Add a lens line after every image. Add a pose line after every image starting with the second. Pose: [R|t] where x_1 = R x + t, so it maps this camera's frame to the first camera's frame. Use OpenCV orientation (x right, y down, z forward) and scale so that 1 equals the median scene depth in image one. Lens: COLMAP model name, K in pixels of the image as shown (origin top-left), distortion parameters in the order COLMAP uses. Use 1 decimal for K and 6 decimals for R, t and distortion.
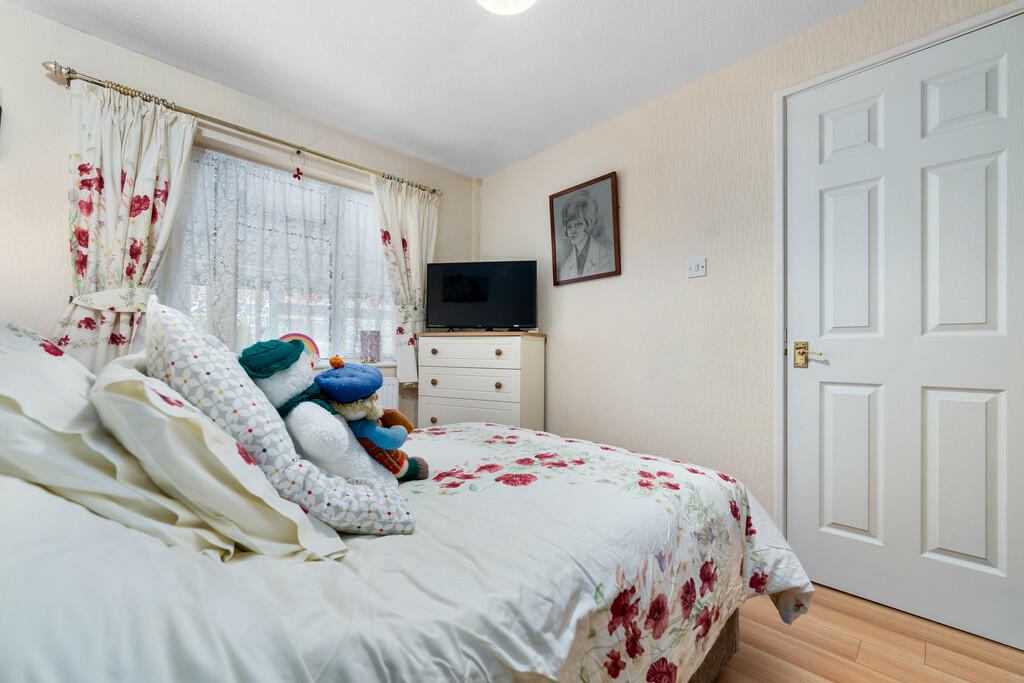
lens RADIAL K [[420.1, 0, 506.4], [0, 420.1, 348.1], [0, 0, 1]] dist [-0.003628, -0.000749]
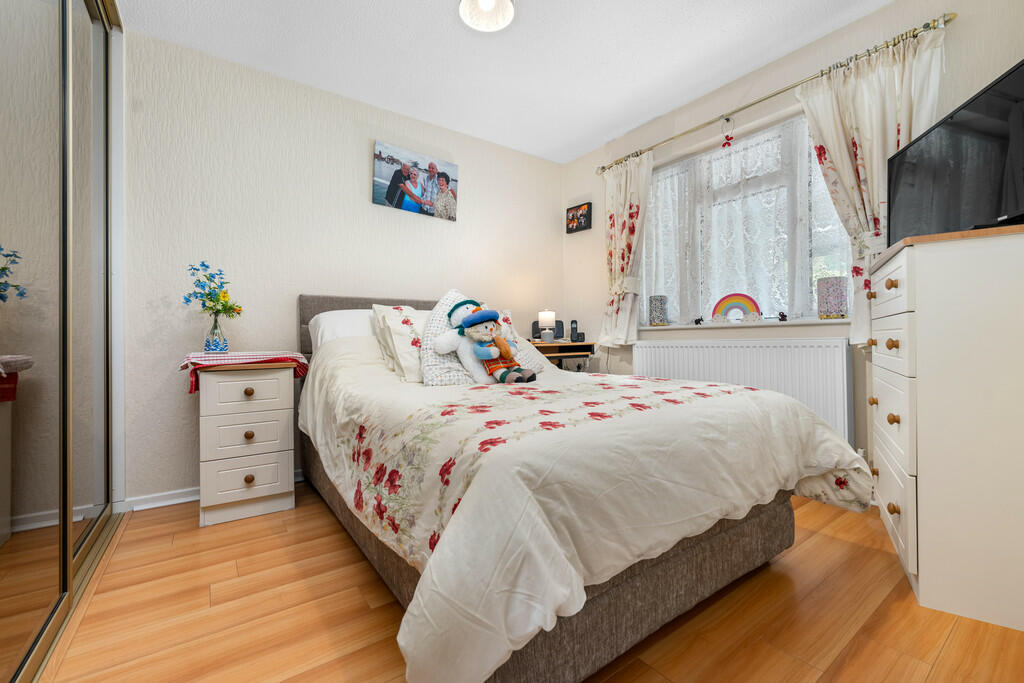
lens RADIAL K [[420.1, 0, 506.5], [0, 420.1, 341.1], [0, 0, 1]] dist [-0.003628, -0.000749]
pose [[-0.140707, -0.008862, -0.990012, 0.801658], [0.019898, 0.999733, -0.011777, 0.110845], [0.989851, -0.021356, -0.140493, 0.772930]]
